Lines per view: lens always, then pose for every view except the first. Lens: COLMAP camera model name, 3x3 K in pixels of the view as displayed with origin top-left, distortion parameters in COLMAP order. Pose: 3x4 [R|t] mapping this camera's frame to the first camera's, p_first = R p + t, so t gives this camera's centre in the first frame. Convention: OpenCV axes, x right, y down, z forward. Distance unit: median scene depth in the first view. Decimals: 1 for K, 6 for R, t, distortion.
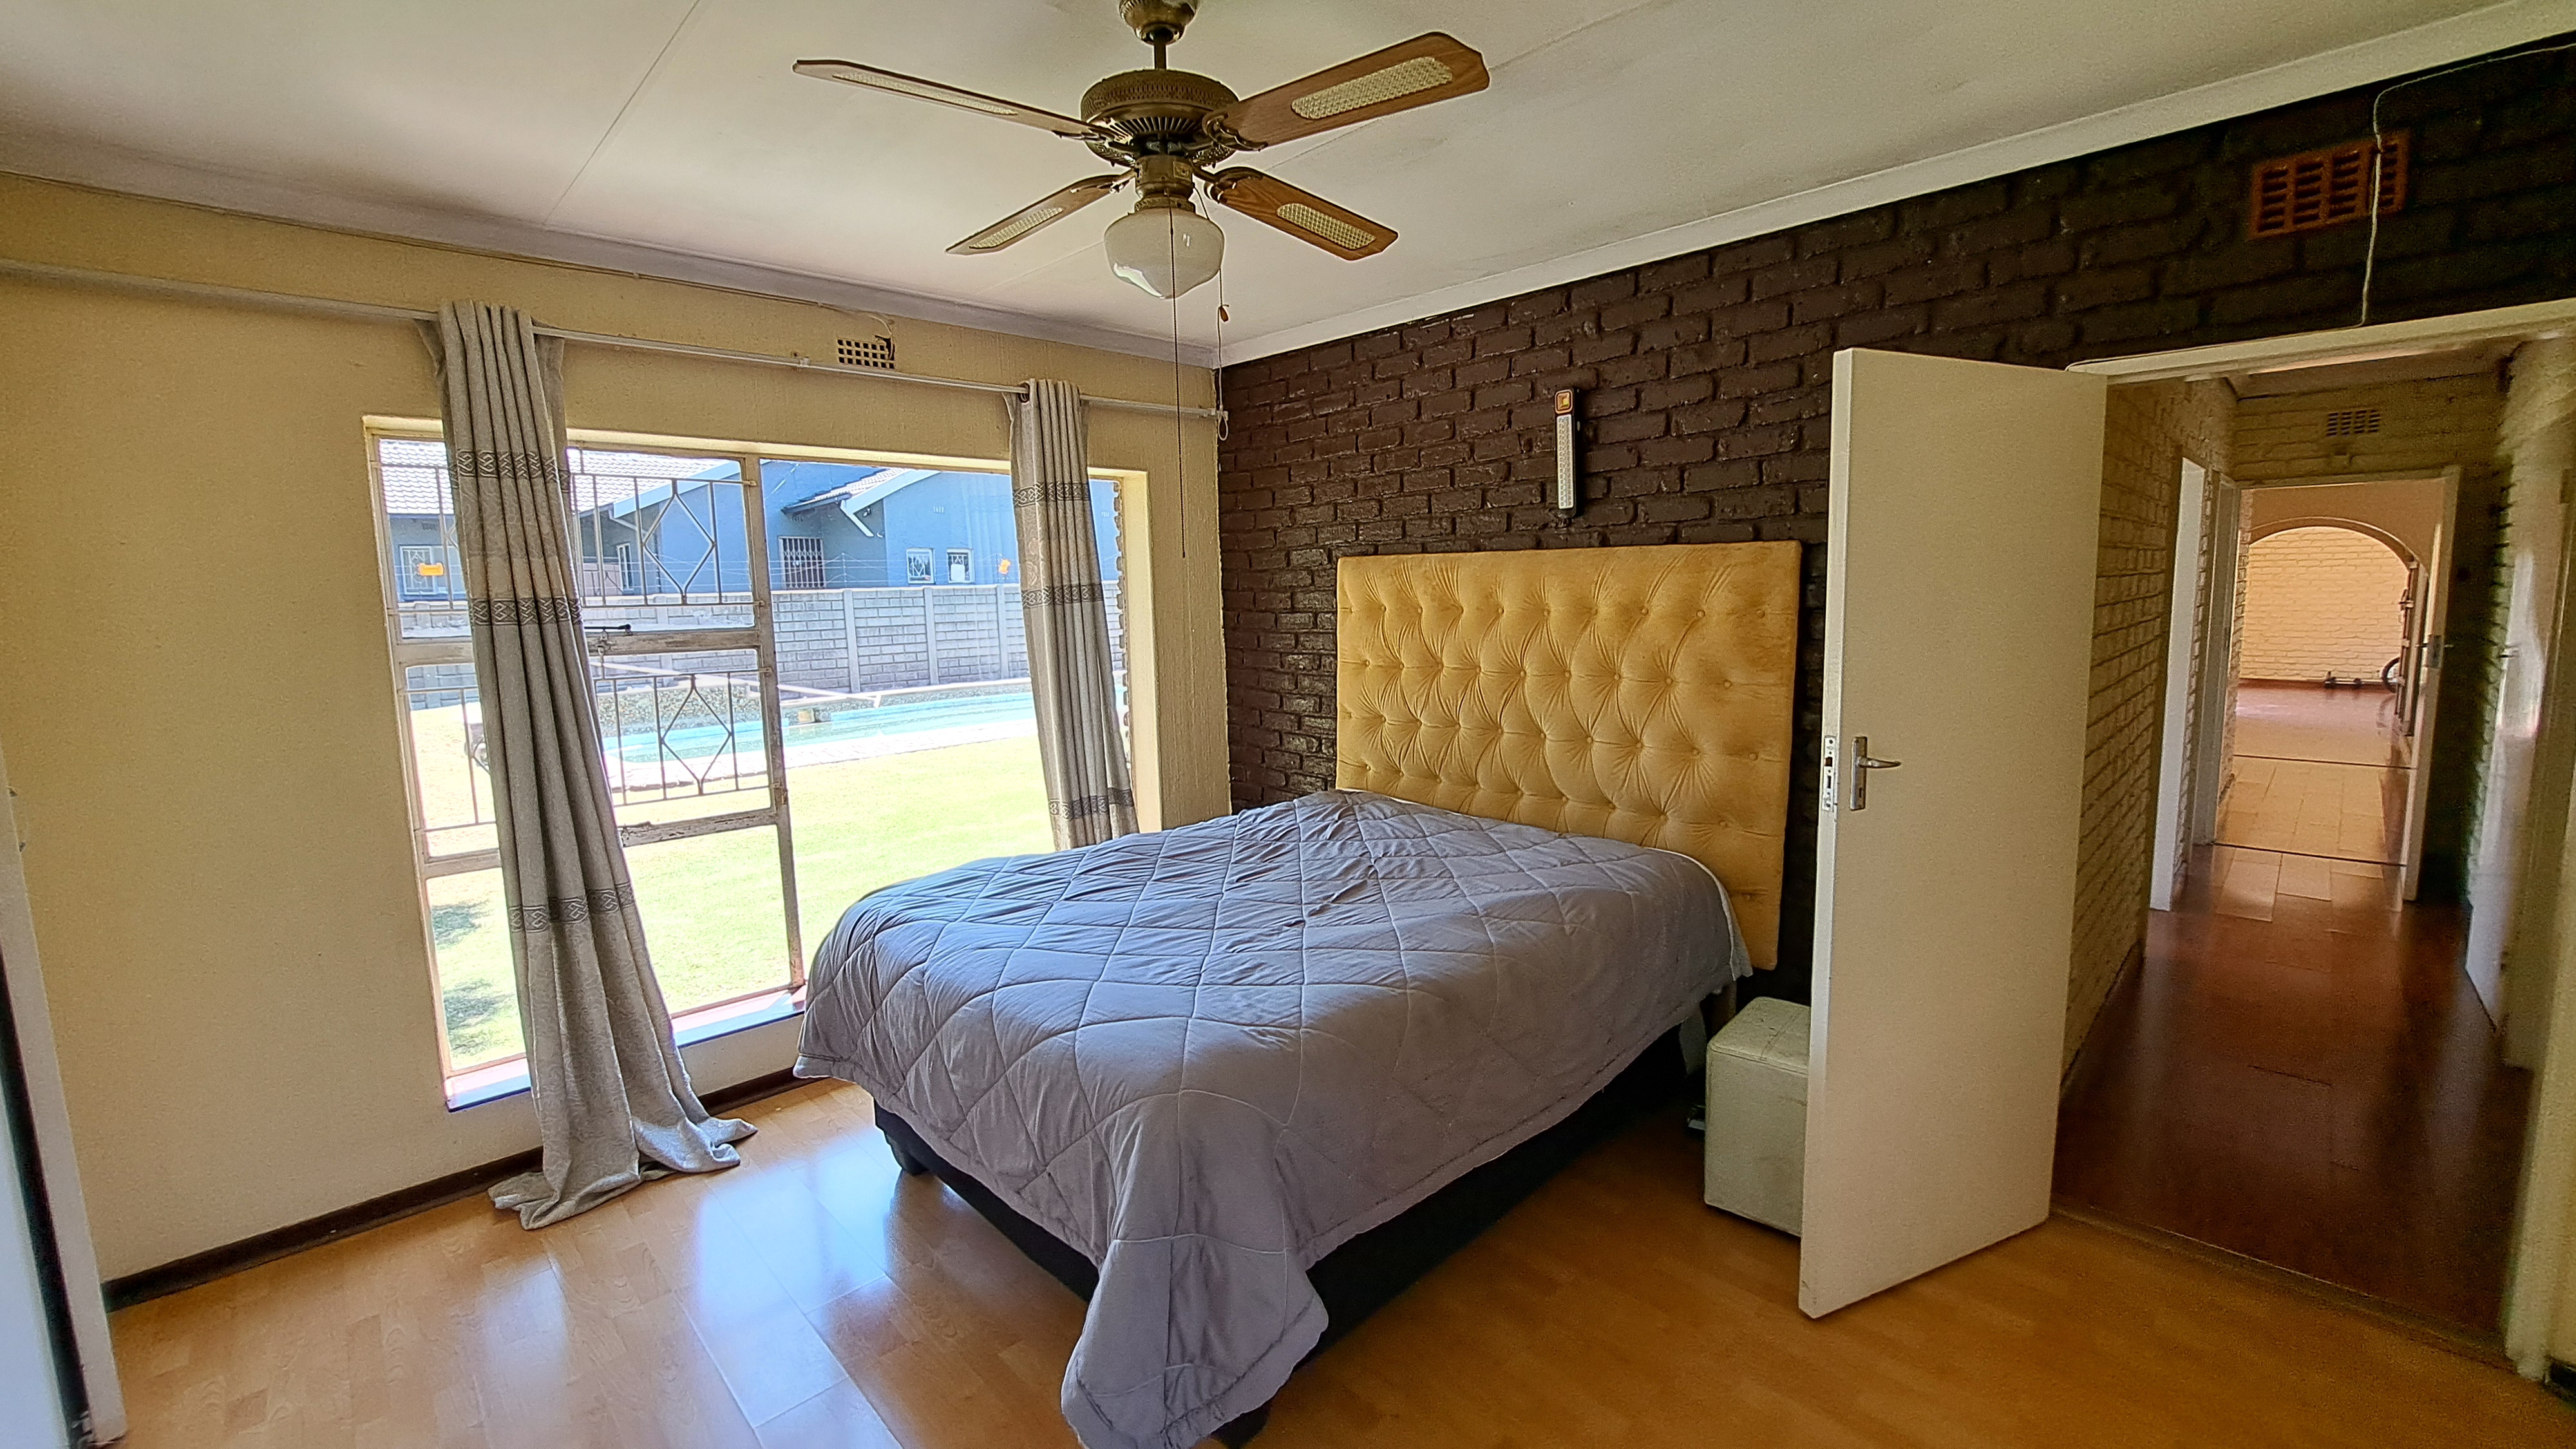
lens RADIAL K [[1028.0, 0, 1280.6], [0, 1028.0, 719.4], [0, 0, 1]] dist [-0.021853, 0.000931]
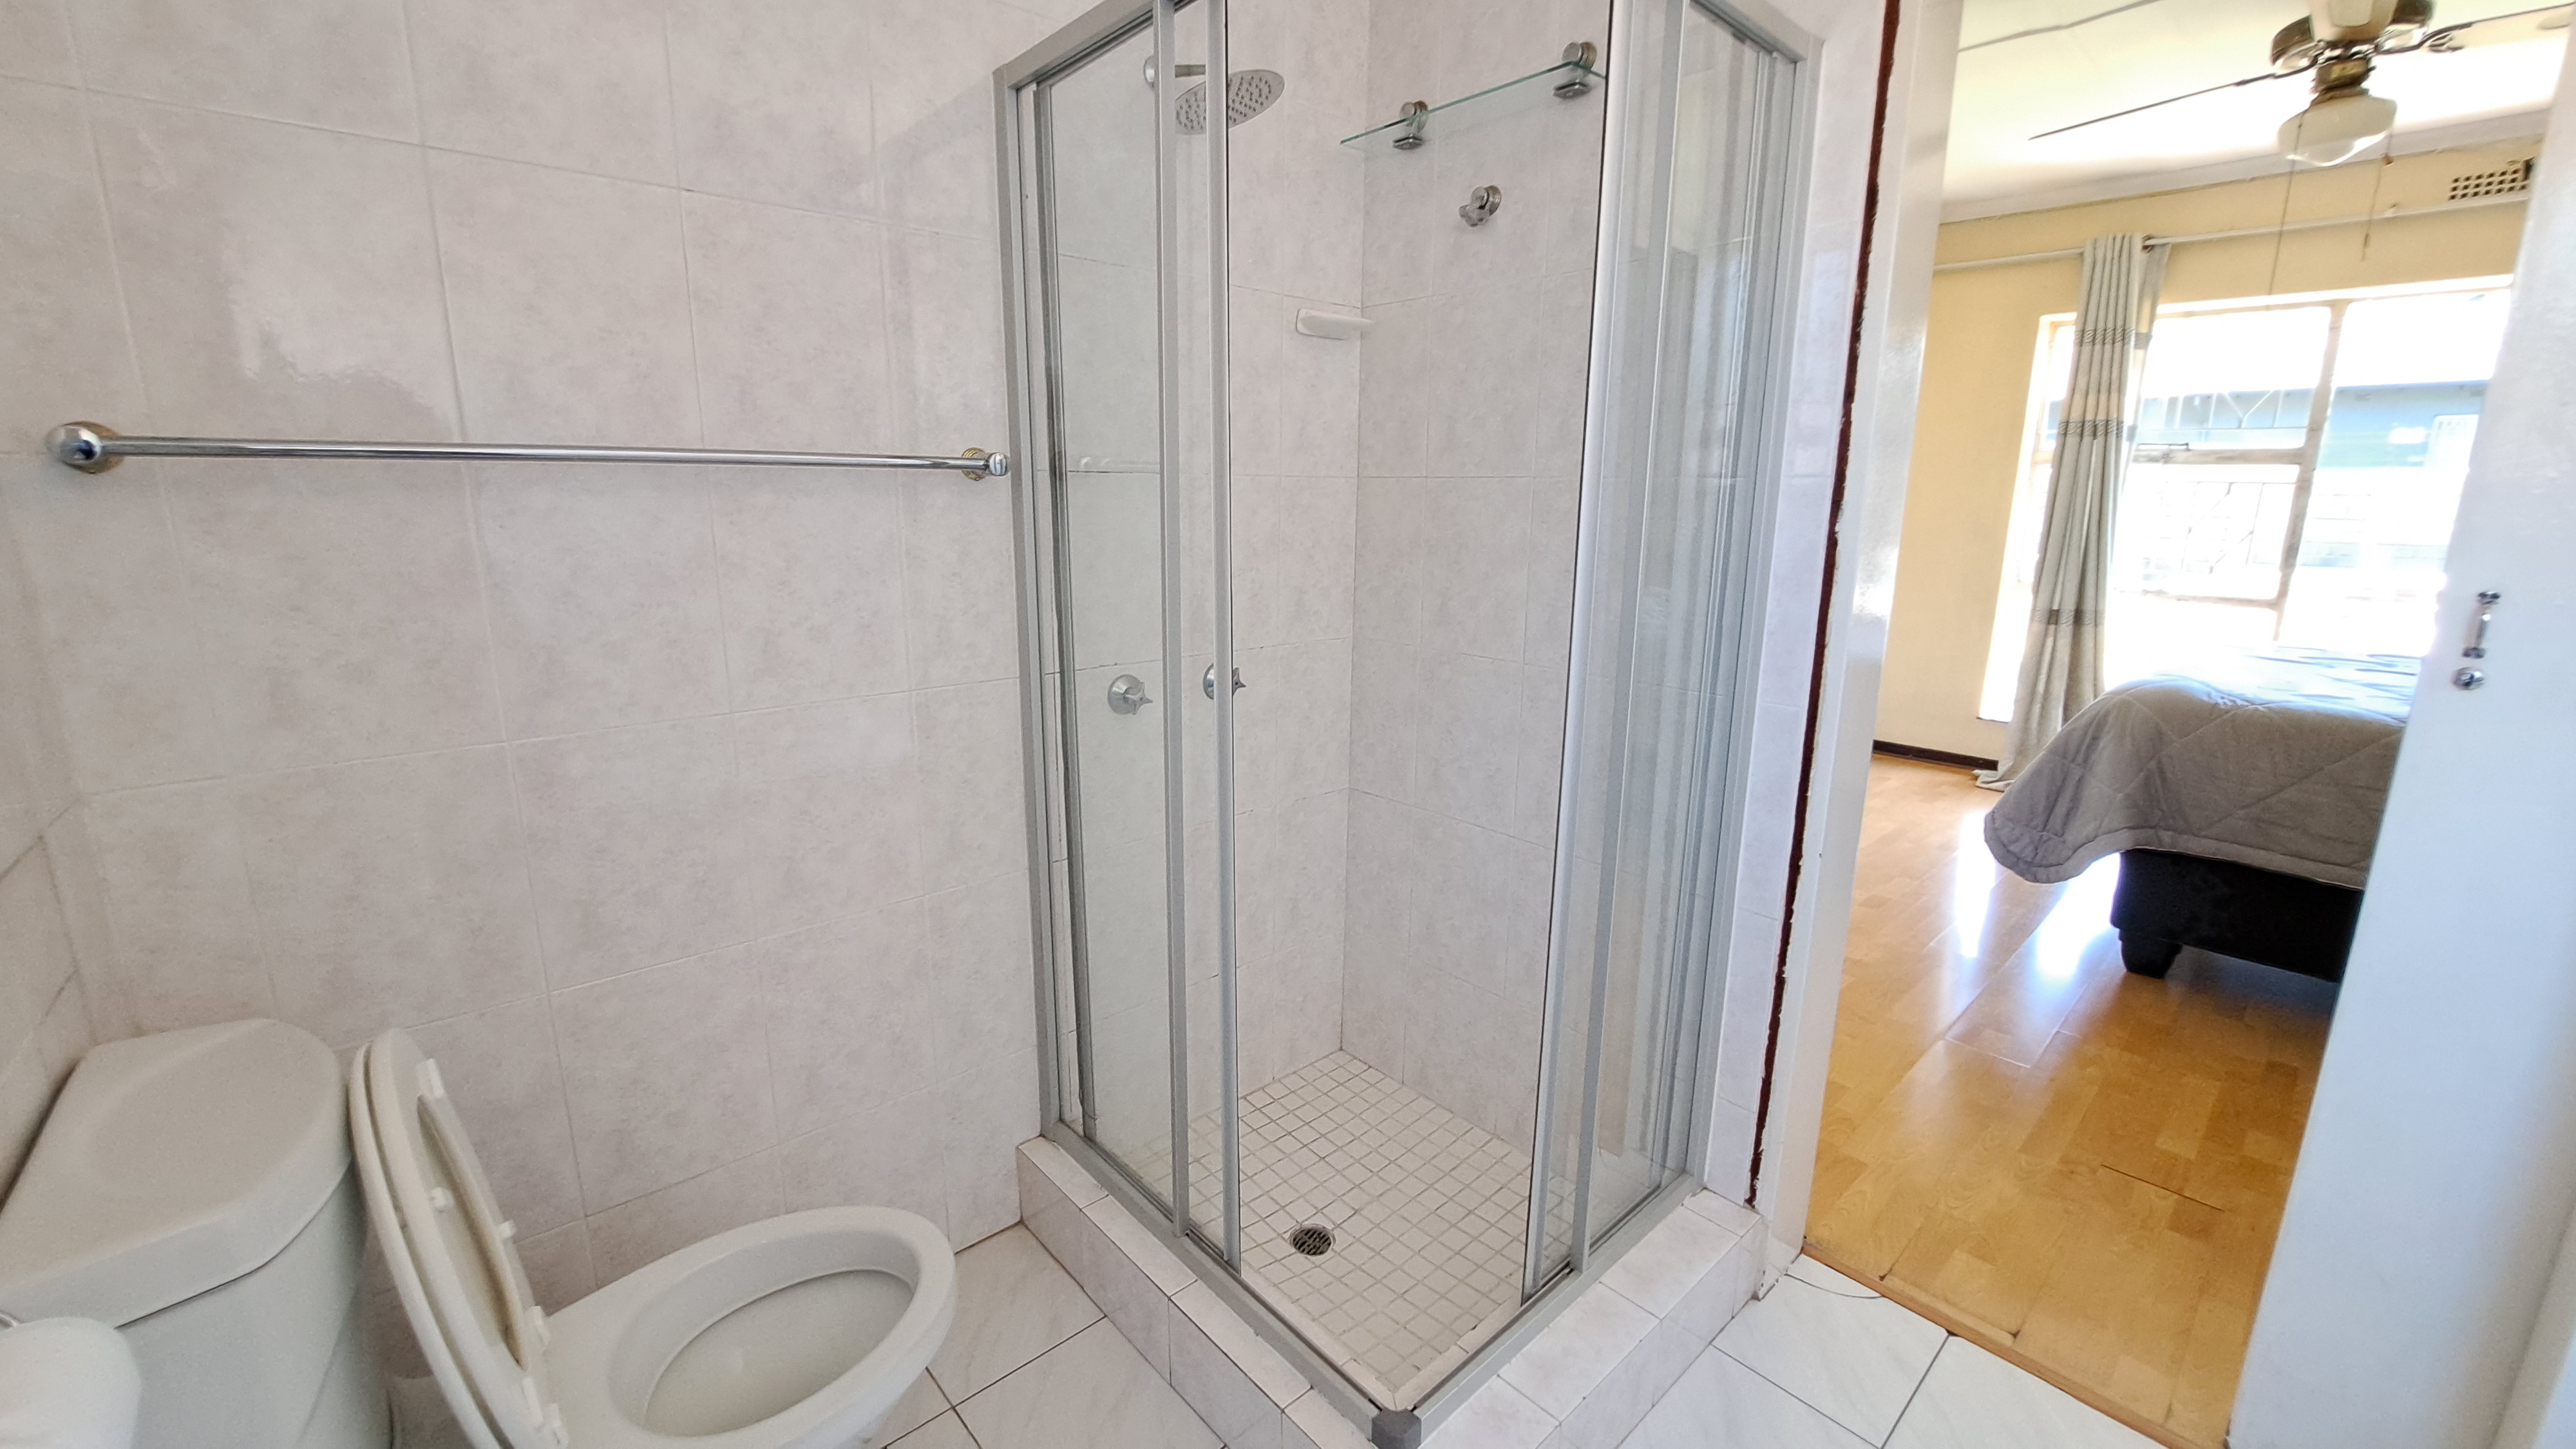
lens RADIAL K [[1028.0, 0, 1277.8], [0, 1028.0, 717.5], [0, 0, 1]] dist [-0.021853, 0.000931]
pose [[-0.043002, 0.240662, -0.969656, 0.902490], [-0.126666, 0.961408, 0.244232, 0.096537], [0.991013, 0.133325, -0.010859, -0.187187]]
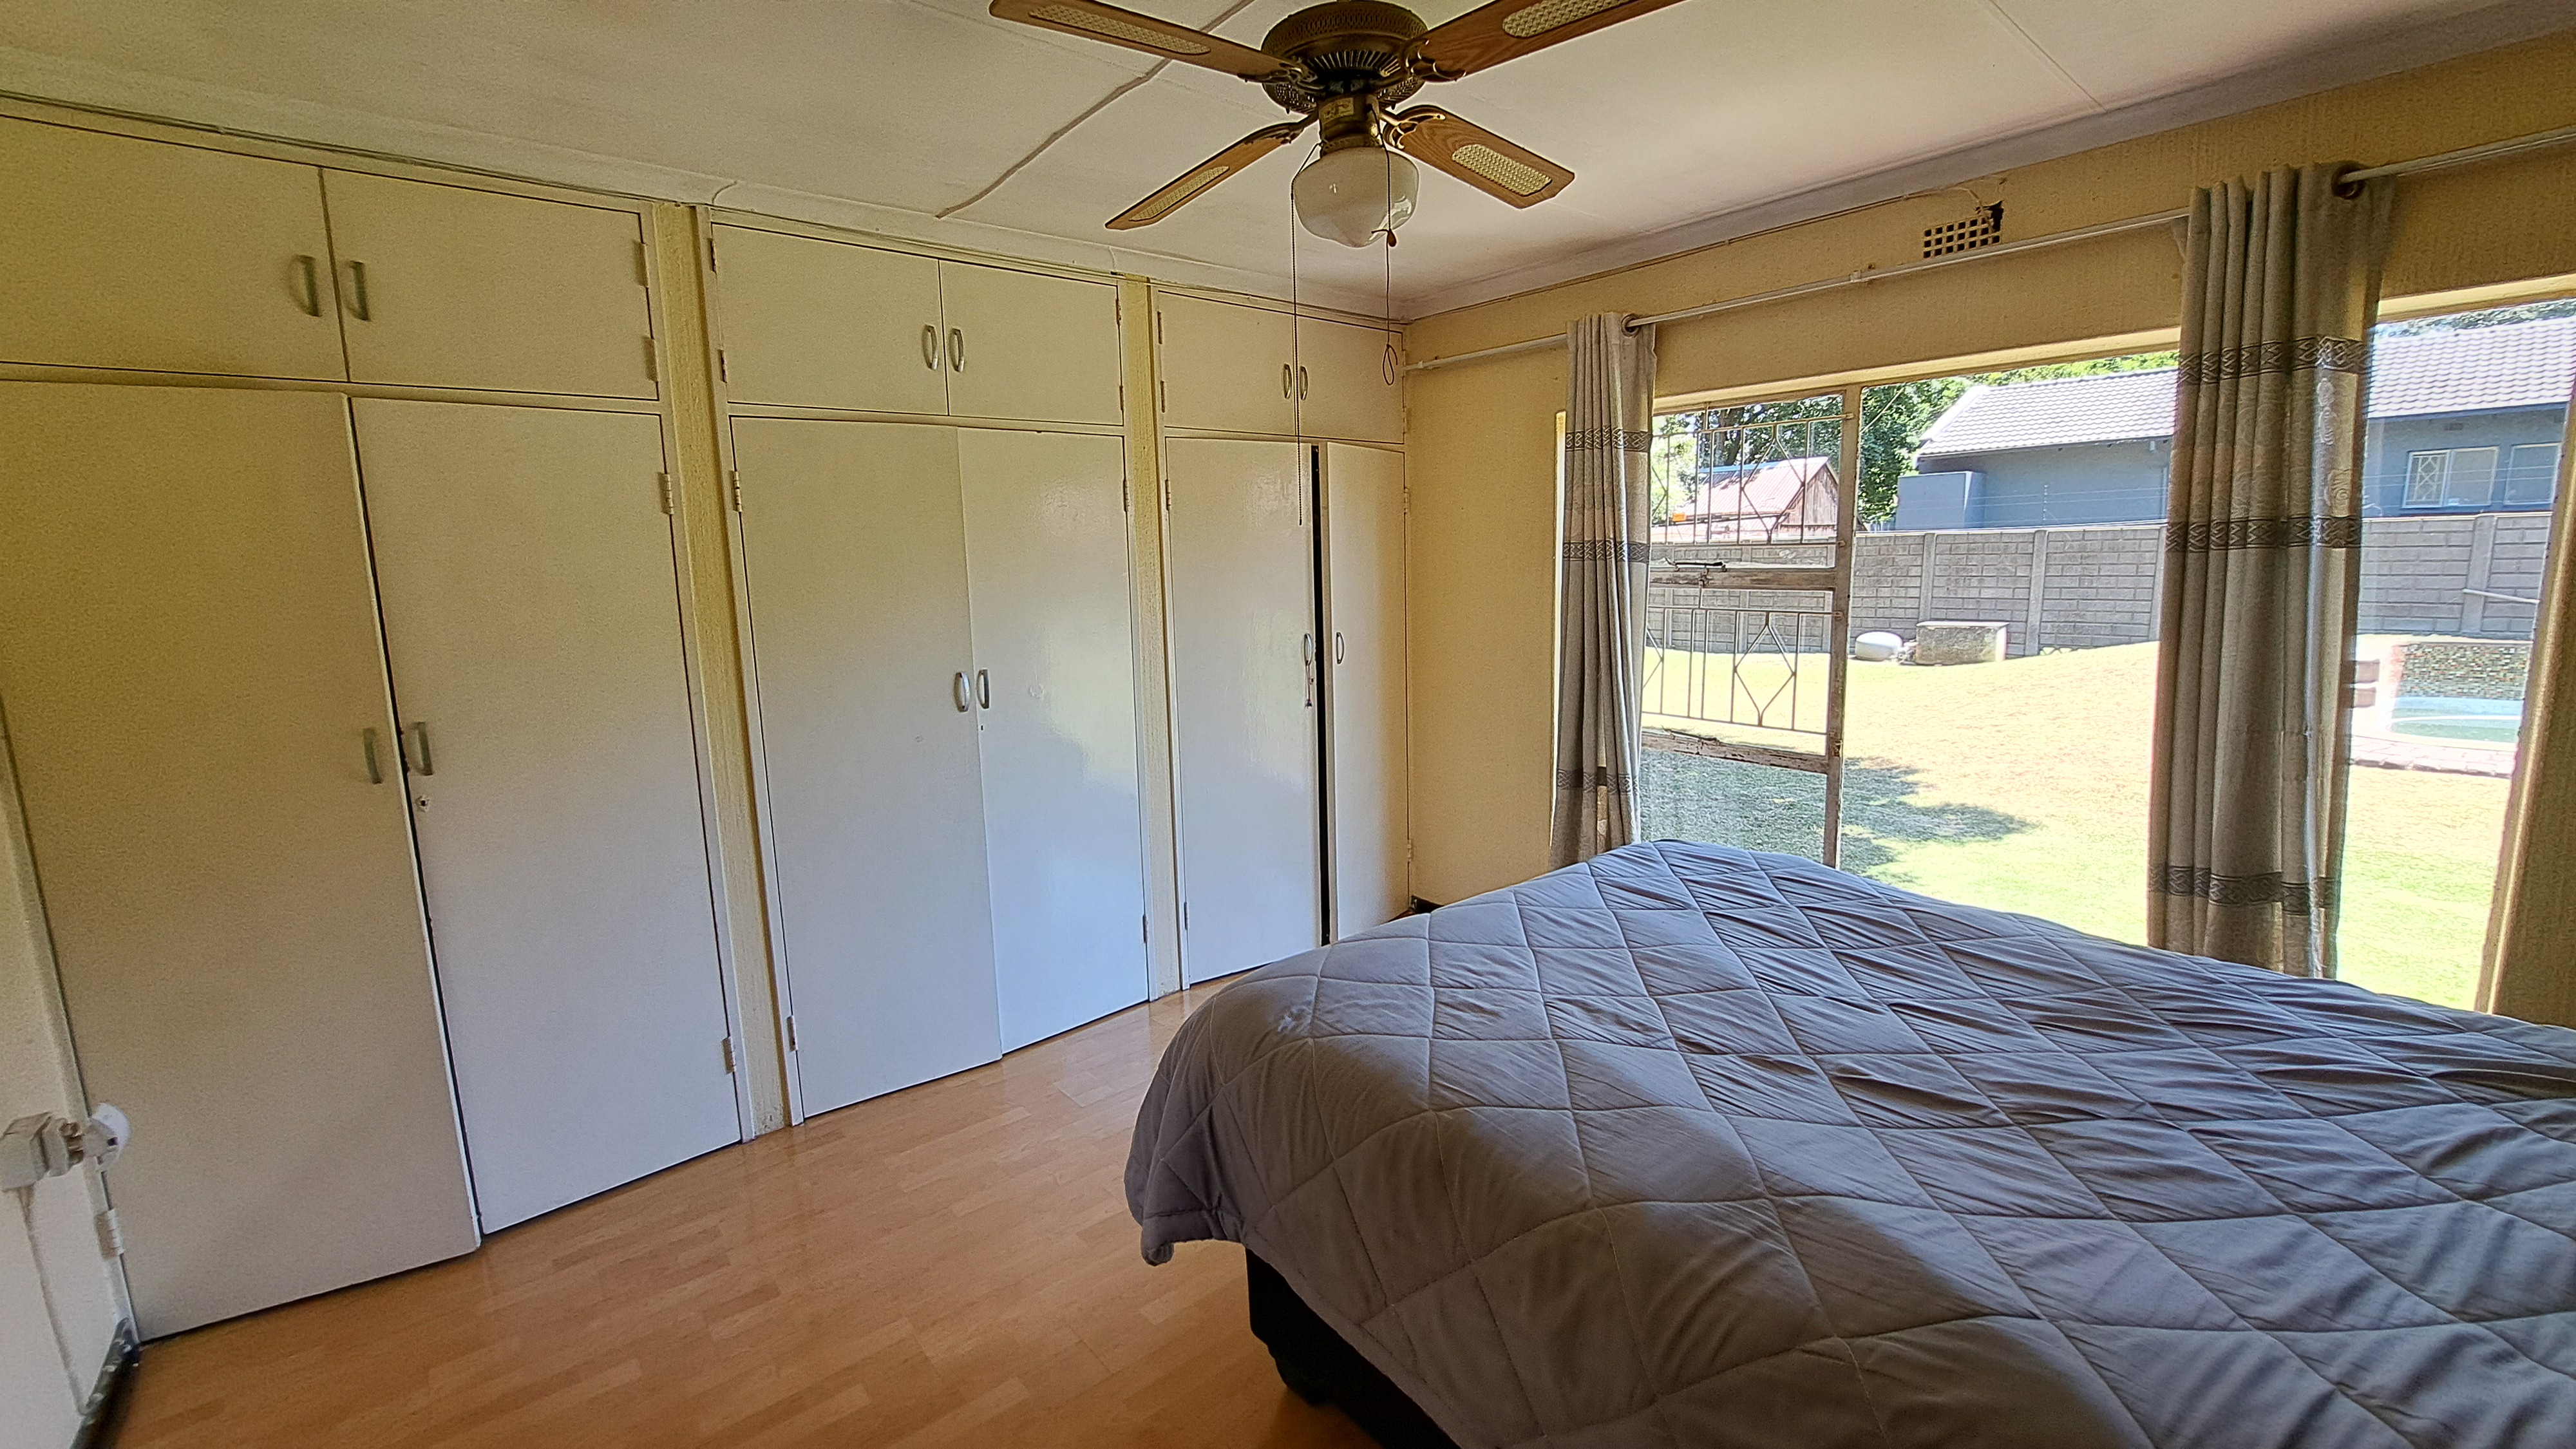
lens RADIAL K [[1028.0, 0, 1293.9], [0, 1028.0, 719.8], [0, 0, 1]] dist [-0.021853, 0.000931]
pose [[-0.064863, 0.185917, -0.980422, 0.563577], [-0.094075, 0.976976, 0.191488, -0.100655], [0.993450, 0.104654, -0.045879, 0.637775]]
